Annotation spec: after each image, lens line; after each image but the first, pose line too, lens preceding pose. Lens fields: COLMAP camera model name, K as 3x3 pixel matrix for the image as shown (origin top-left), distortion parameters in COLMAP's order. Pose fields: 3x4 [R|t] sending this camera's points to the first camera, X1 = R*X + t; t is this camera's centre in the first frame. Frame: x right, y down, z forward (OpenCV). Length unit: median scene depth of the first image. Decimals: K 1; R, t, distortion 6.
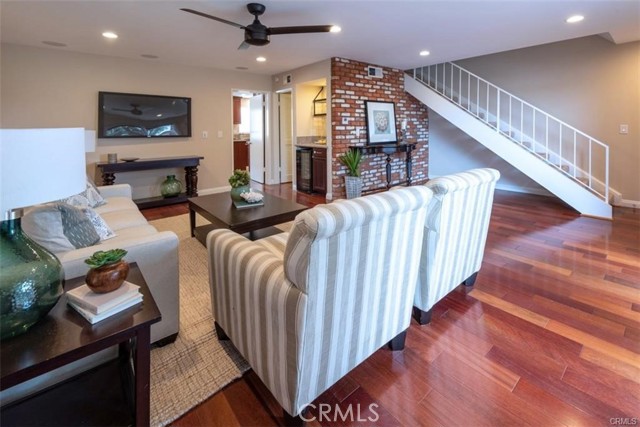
lens RADIAL K [[277.4, 0, 320.0], [0, 277.4, 213.5], [0, 0, 1]] dist [0.001573, 0.000029]
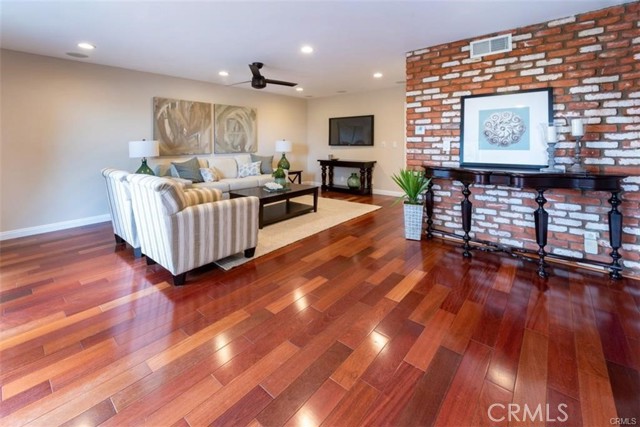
lens RADIAL K [[262.5, 0, 320.0], [0, 262.5, 213.5], [0, 0, 1]] dist [-0.024771, -0.000050]
pose [[0.168088, 0.270214, -0.948014, 0.747825], [-0.274969, 0.936379, 0.218144, -0.194206], [0.946646, 0.224007, 0.231695, 0.606354]]
